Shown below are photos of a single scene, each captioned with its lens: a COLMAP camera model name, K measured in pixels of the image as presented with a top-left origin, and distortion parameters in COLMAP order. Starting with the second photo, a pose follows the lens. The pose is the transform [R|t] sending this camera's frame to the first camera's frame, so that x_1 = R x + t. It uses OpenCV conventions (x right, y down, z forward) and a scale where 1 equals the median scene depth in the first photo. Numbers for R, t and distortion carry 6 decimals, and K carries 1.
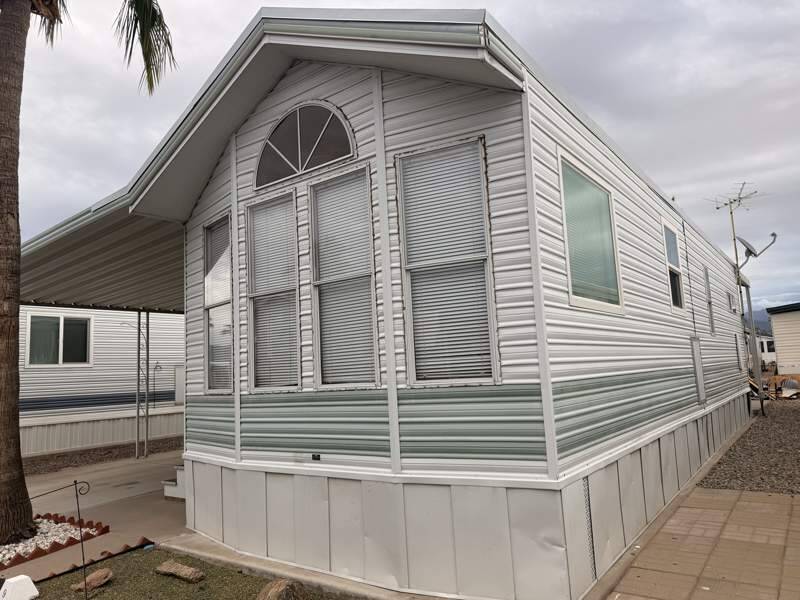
lens RADIAL K [[563.4, 0, 400.8], [0, 563.4, 302.2], [0, 0, 1]] dist [0.021589, -0.004361]
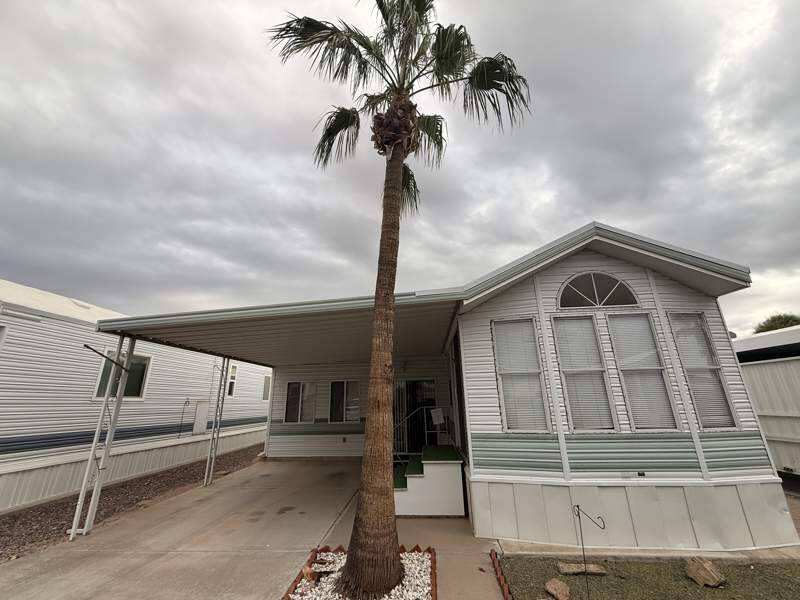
lens RADIAL K [[319.9, 0, 397.8], [0, 319.9, 300.6], [0, 0, 1]] dist [-0.000642, 0.000375]
pose [[0.852511, 0.192682, 0.485899, -1.242819], [-0.090876, 0.970058, -0.225232, 0.046631], [-0.514748, 0.147856, 0.844496, 0.448050]]
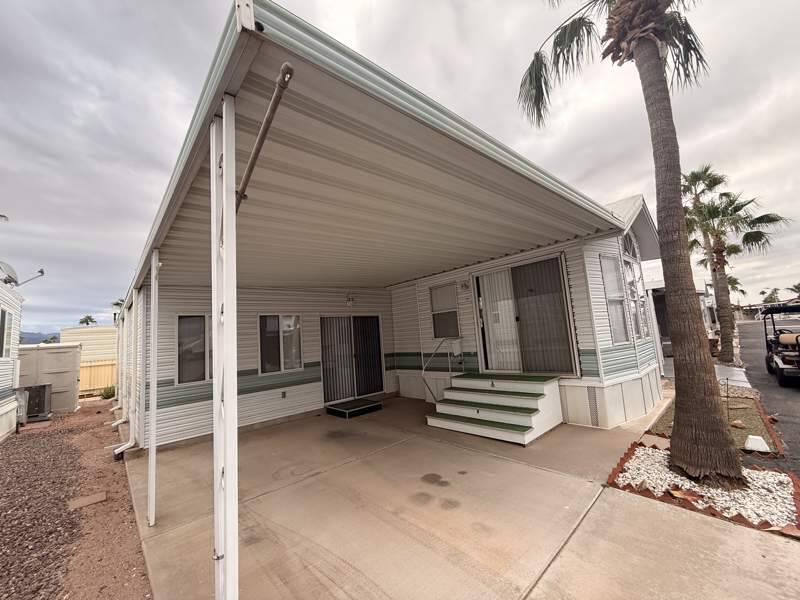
lens RADIAL K [[319.9, 0, 402.5], [0, 319.9, 301.7], [0, 0, 1]] dist [-0.000642, 0.000375]
pose [[0.179689, 0.150736, 0.972106, -1.750385], [-0.058809, 0.988069, -0.142341, 0.243370], [-0.981964, -0.031592, 0.186410, 1.731491]]
